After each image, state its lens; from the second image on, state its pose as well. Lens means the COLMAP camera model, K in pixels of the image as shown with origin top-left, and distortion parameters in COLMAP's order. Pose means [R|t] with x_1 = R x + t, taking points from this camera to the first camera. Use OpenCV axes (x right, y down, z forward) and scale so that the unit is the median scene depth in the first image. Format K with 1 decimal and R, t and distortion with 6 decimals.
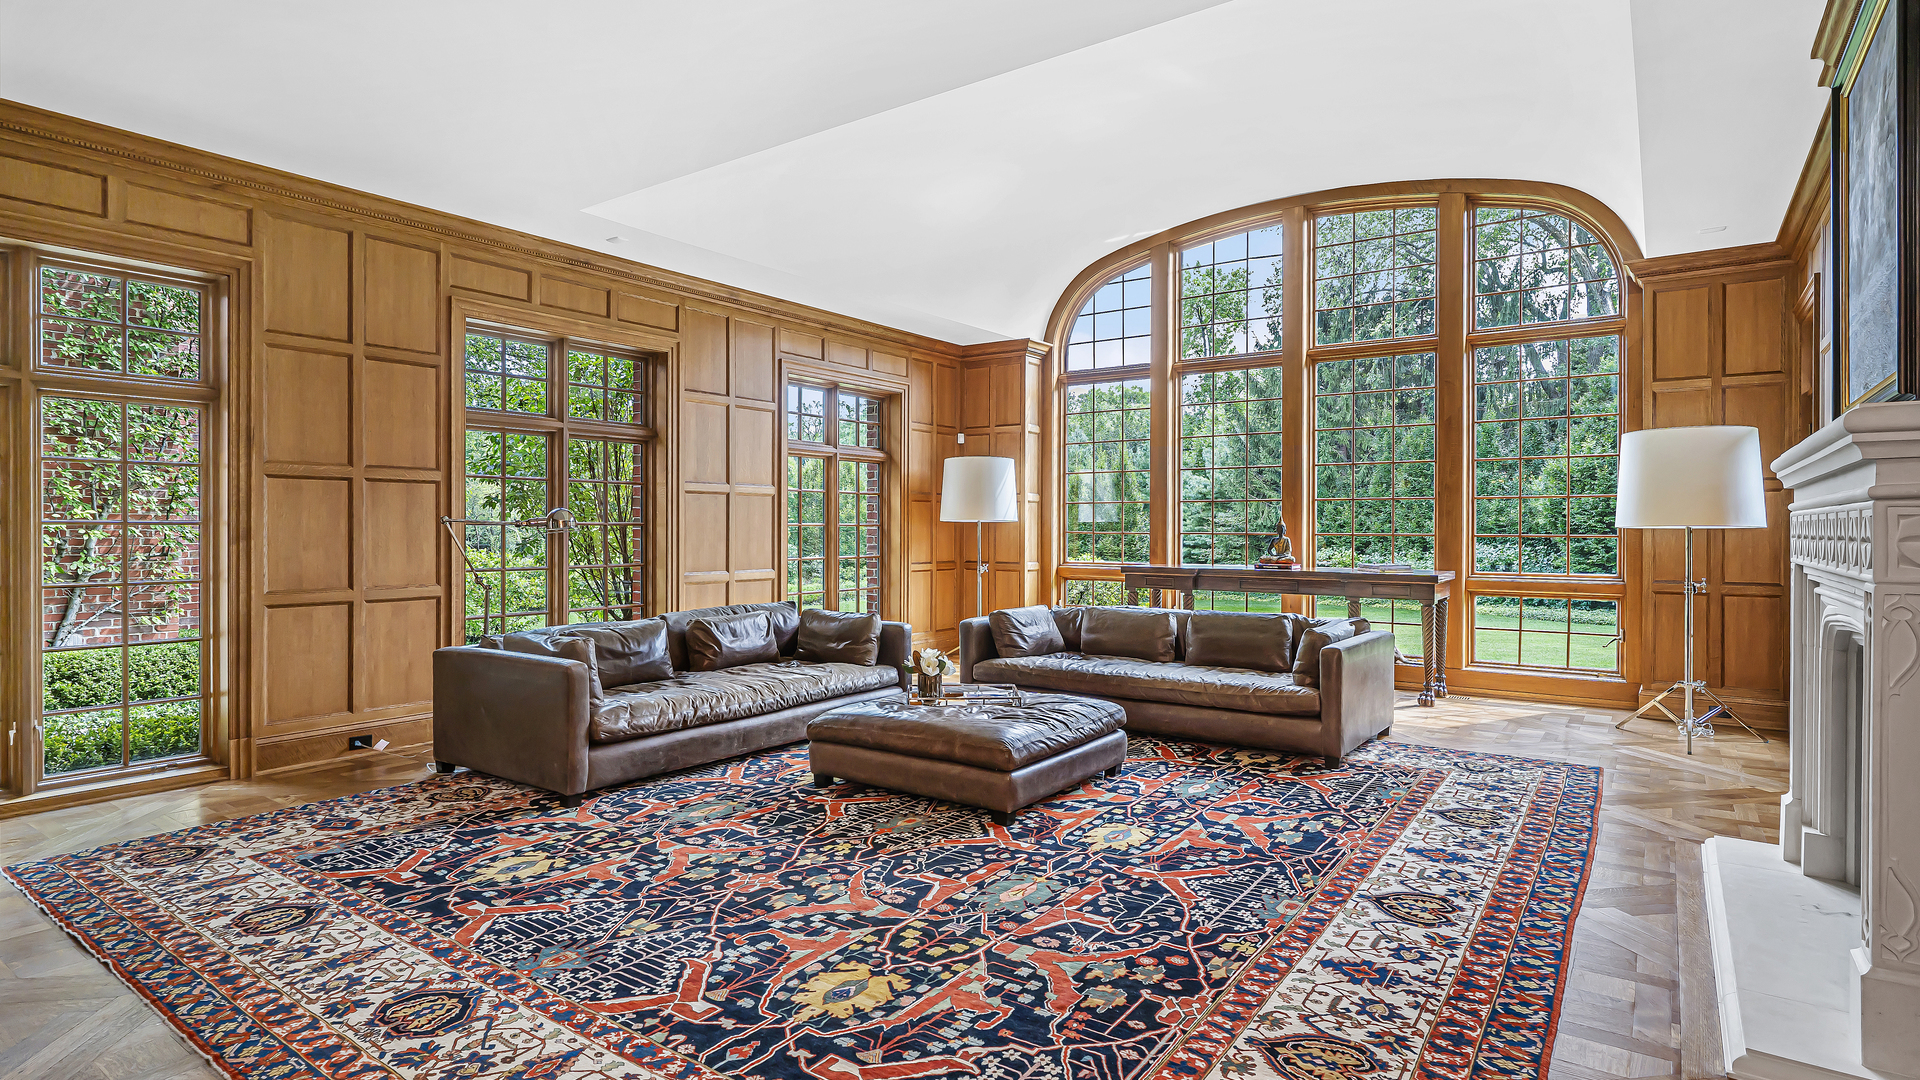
lens RADIAL K [[985.4, 0, 953.9], [0, 985.4, 529.9], [0, 0, 1]] dist [-0.004408, -0.000309]
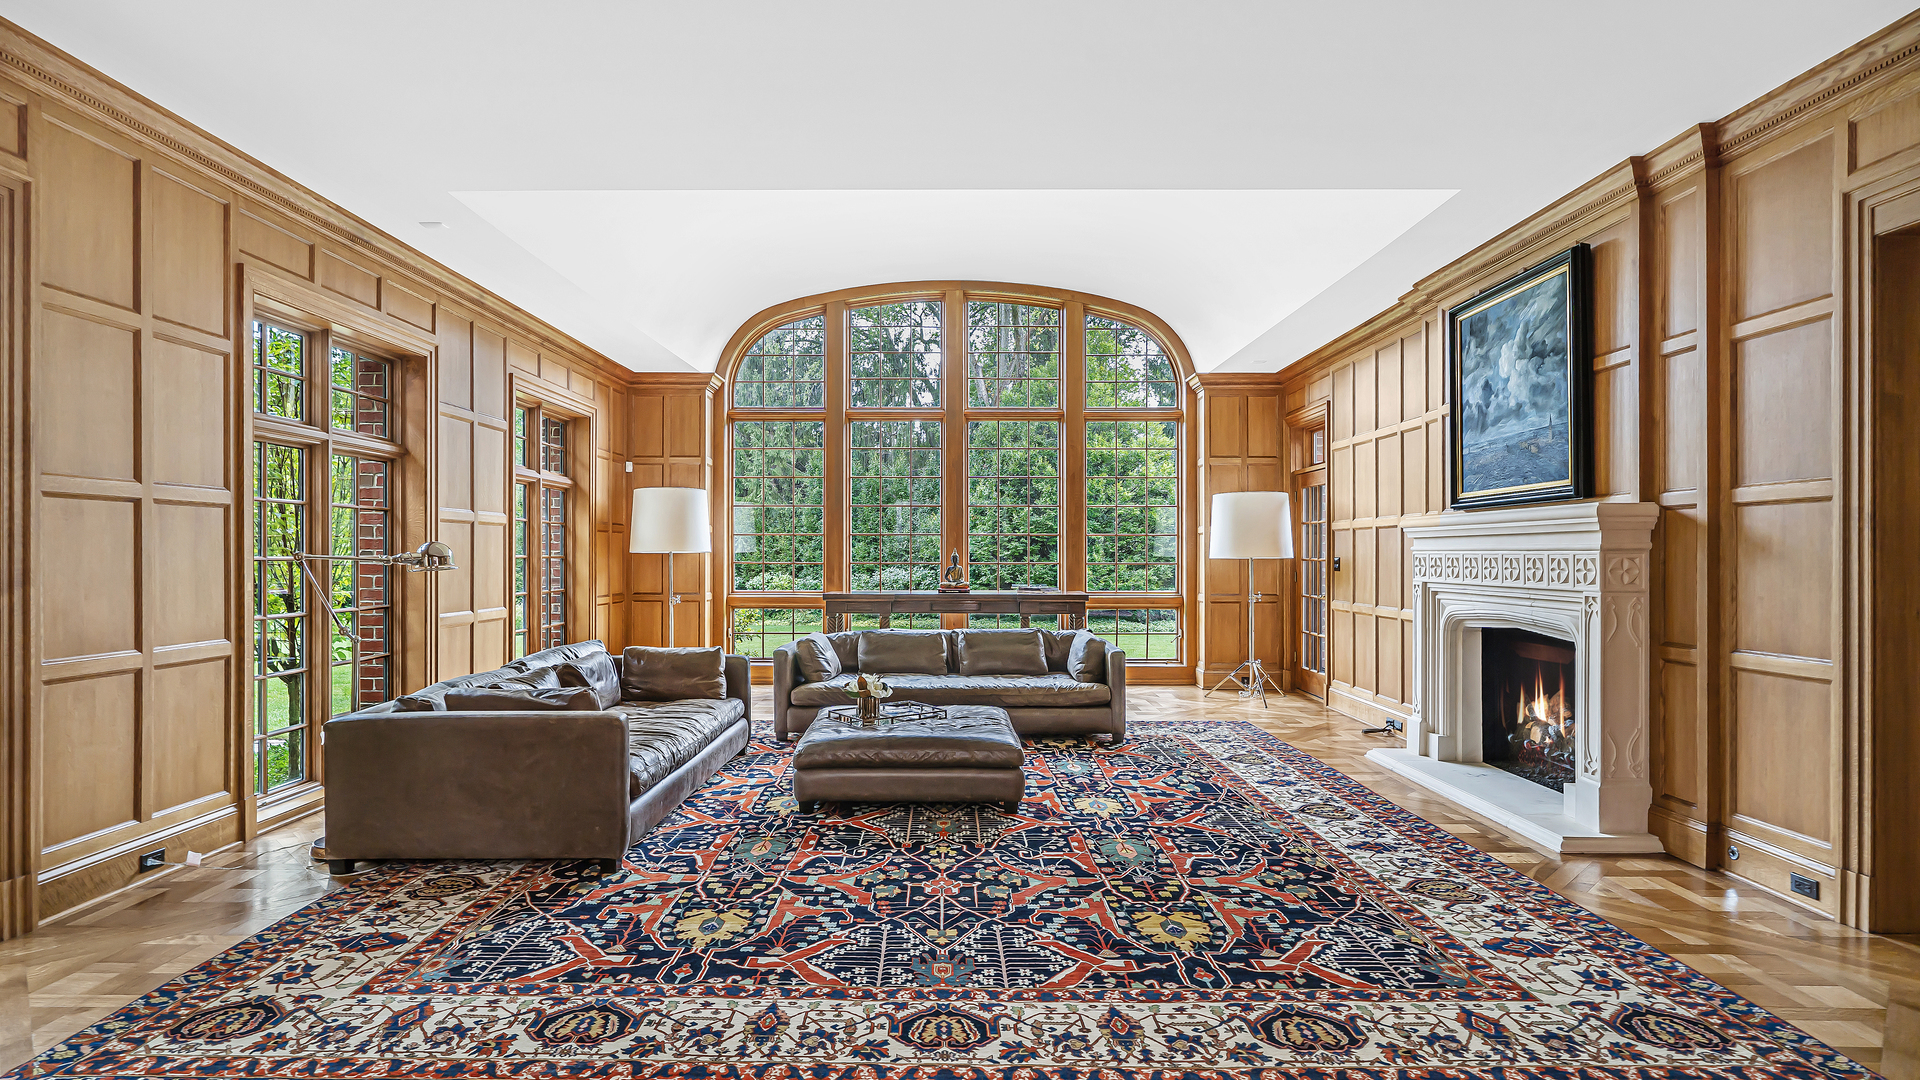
lens RADIAL K [[973.1, 0, 948.9], [0, 973.1, 553.7], [0, 0, 1]] dist [-0.004966, 0.000447]
pose [[0.812306, -0.000462, 0.583231, -0.578274], [0.001459, 0.999998, -0.001241, -0.010983], [-0.583229, 0.001859, 0.812305, 0.072865]]
